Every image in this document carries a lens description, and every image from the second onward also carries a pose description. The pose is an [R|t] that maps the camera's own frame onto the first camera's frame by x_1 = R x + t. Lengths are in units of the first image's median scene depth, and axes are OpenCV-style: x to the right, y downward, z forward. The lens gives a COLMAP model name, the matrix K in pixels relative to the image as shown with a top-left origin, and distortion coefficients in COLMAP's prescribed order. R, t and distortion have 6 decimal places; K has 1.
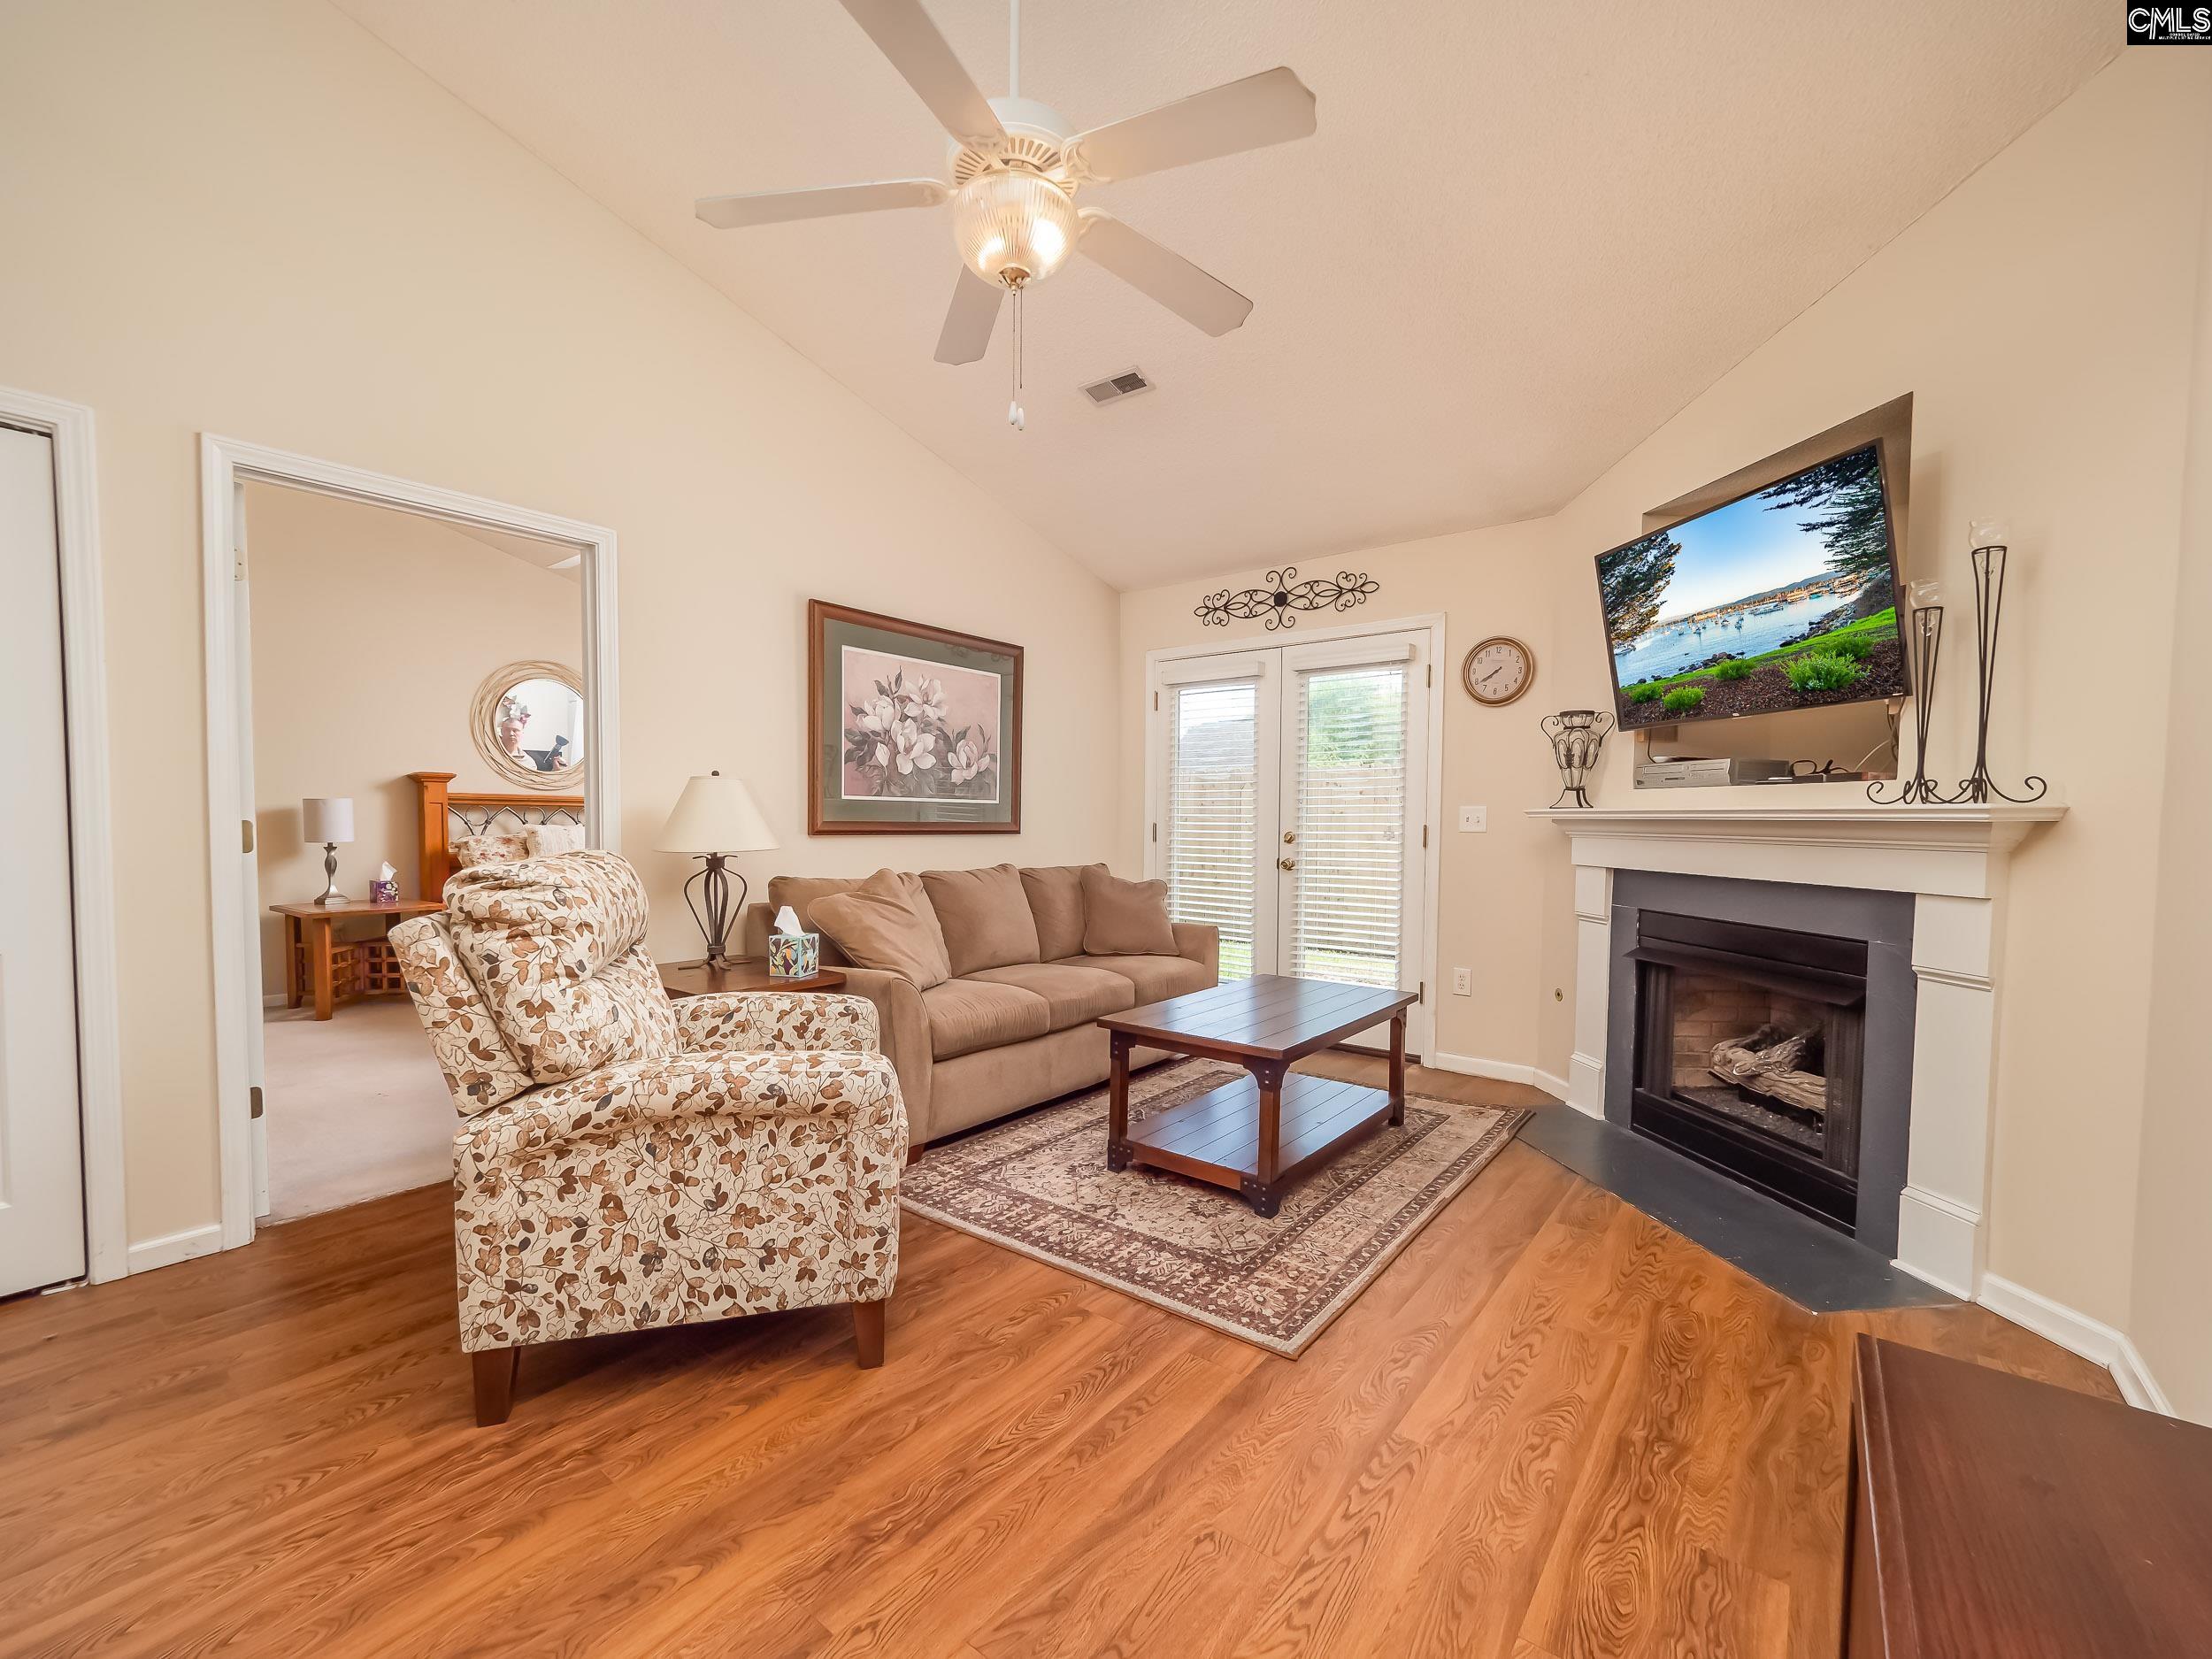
lens RADIAL K [[939.4, 0, 1111.6], [0, 939.4, 847.0], [0, 0, 1]] dist [-0.003743, -0.002715]
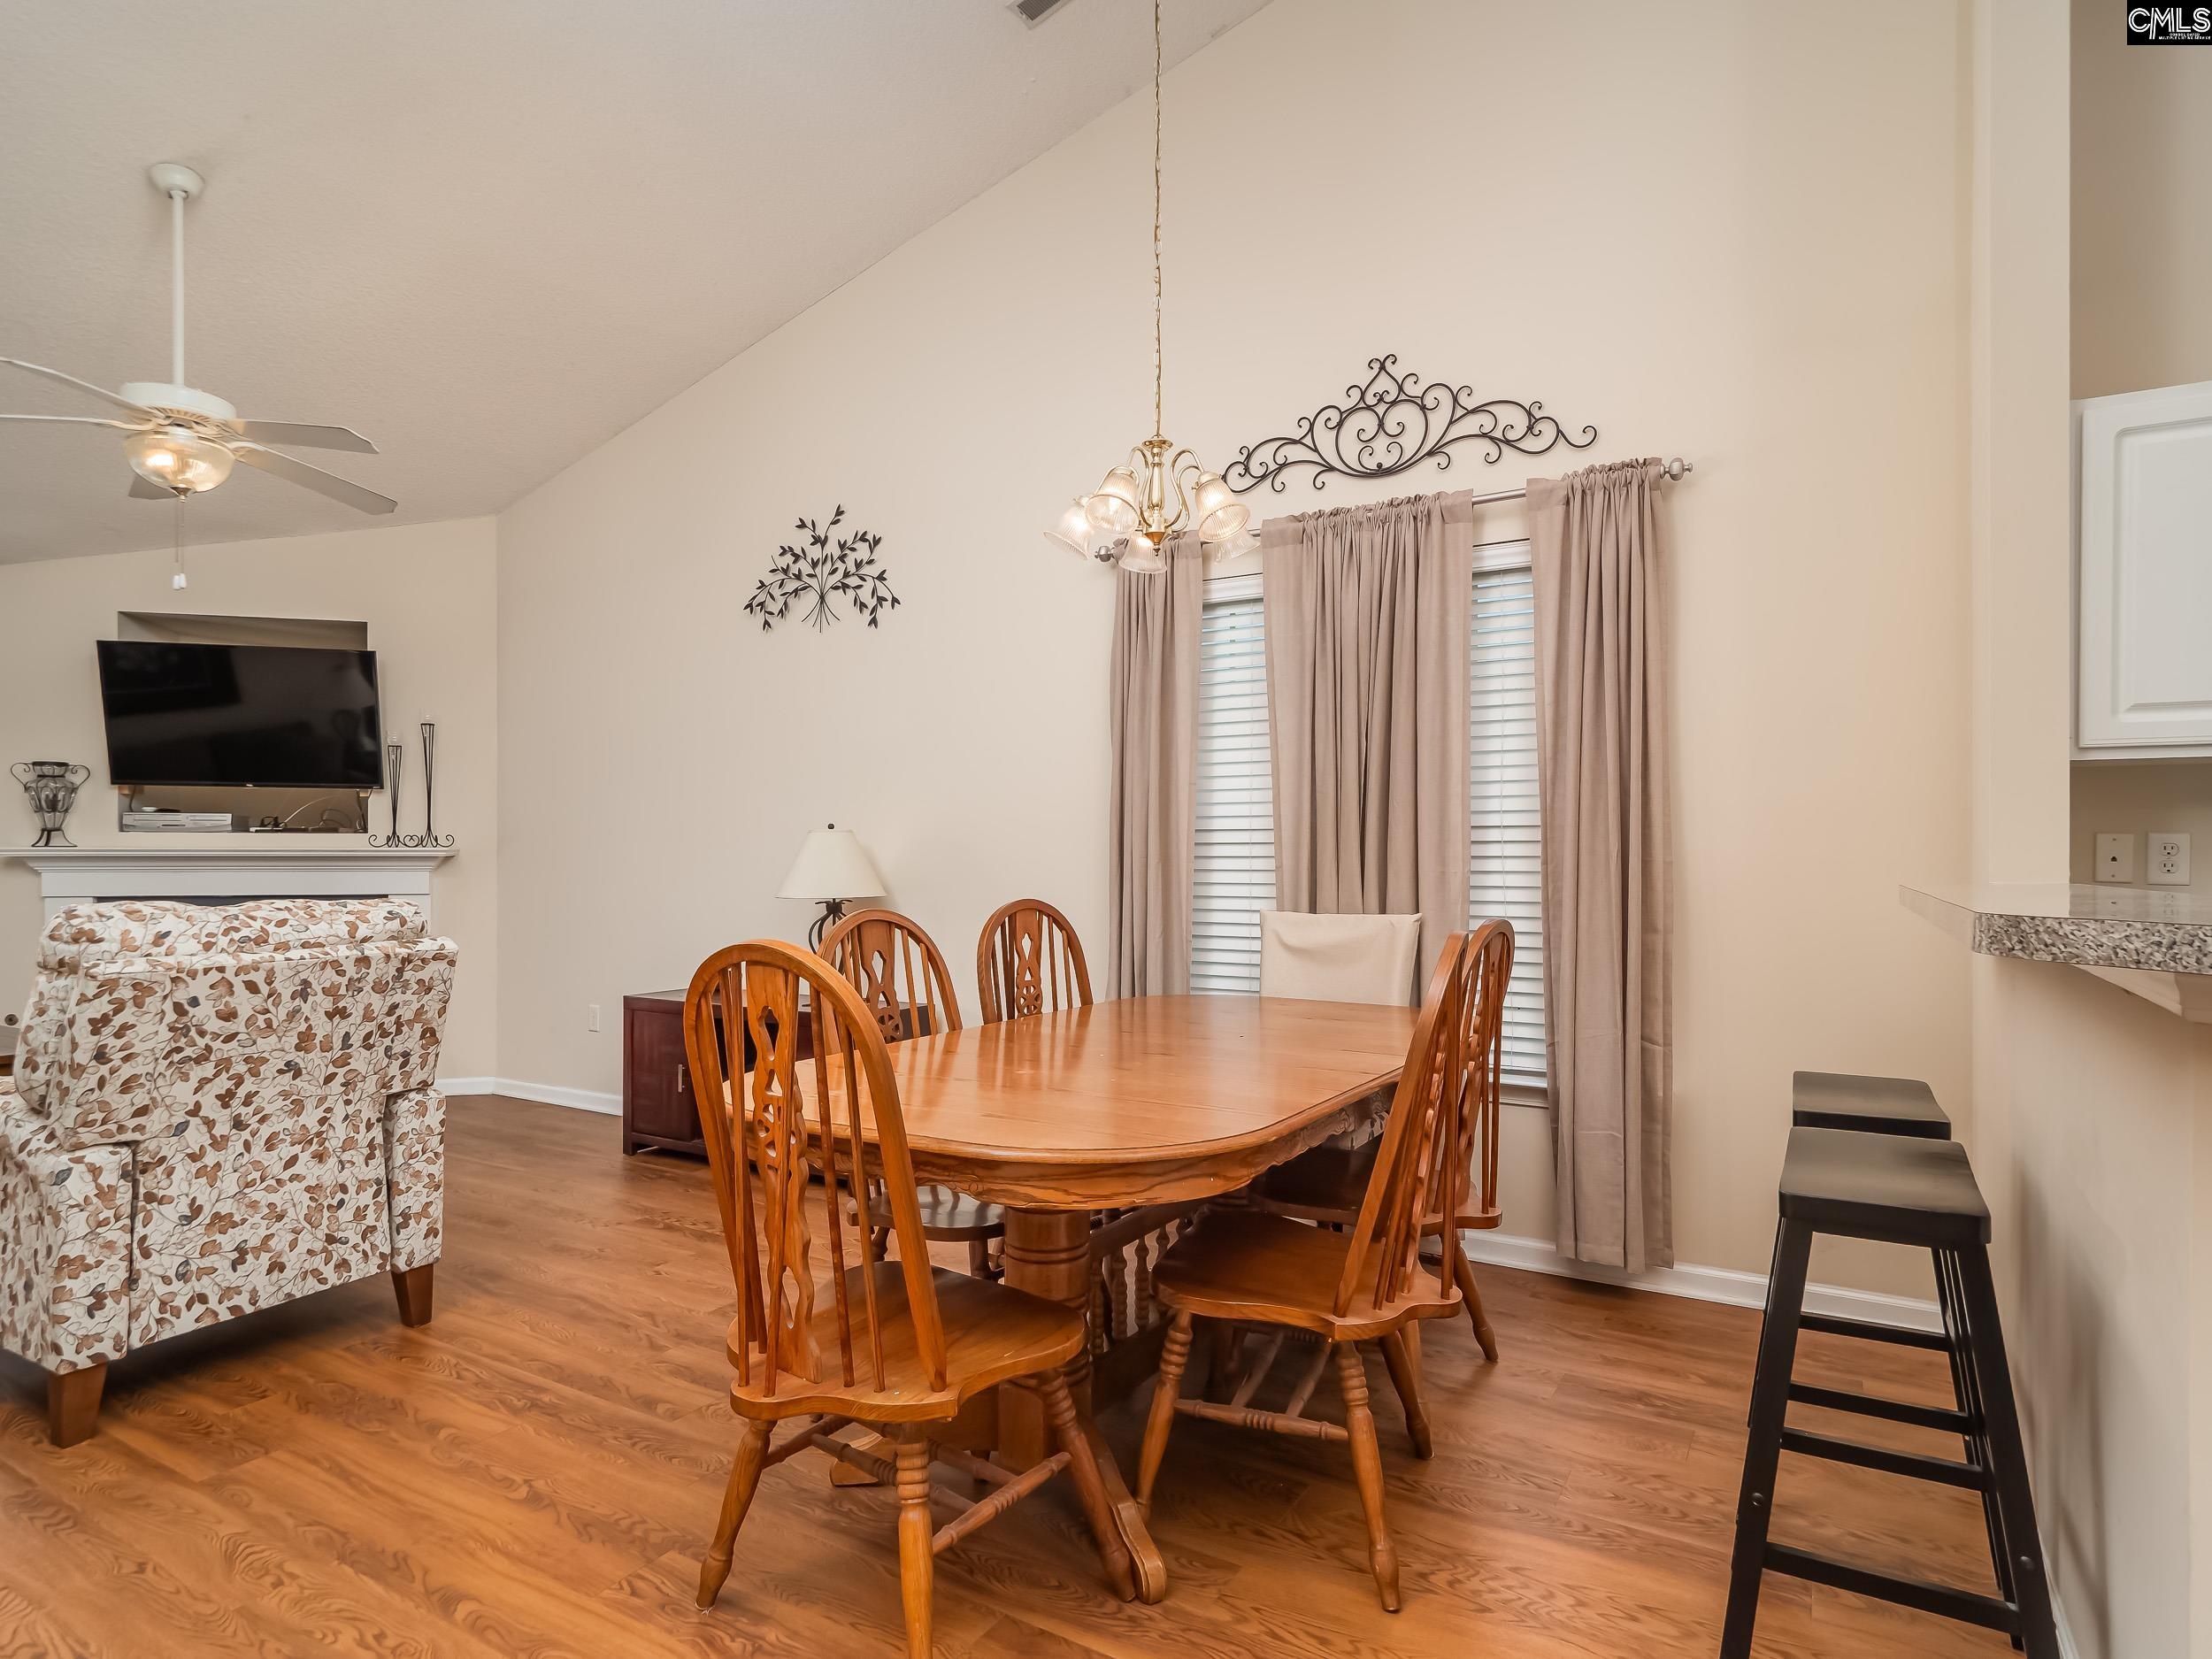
lens RADIAL K [[1215.7, 0, 1112.2], [0, 1215.7, 850.5], [0, 0, 1]] dist [0.000009, -0.000296]
pose [[-0.114761, -0.004908, 0.993381, -1.158800], [0.029329, 0.999535, 0.008326, -0.011159], [-0.992960, 0.030091, -0.114564, -0.113854]]
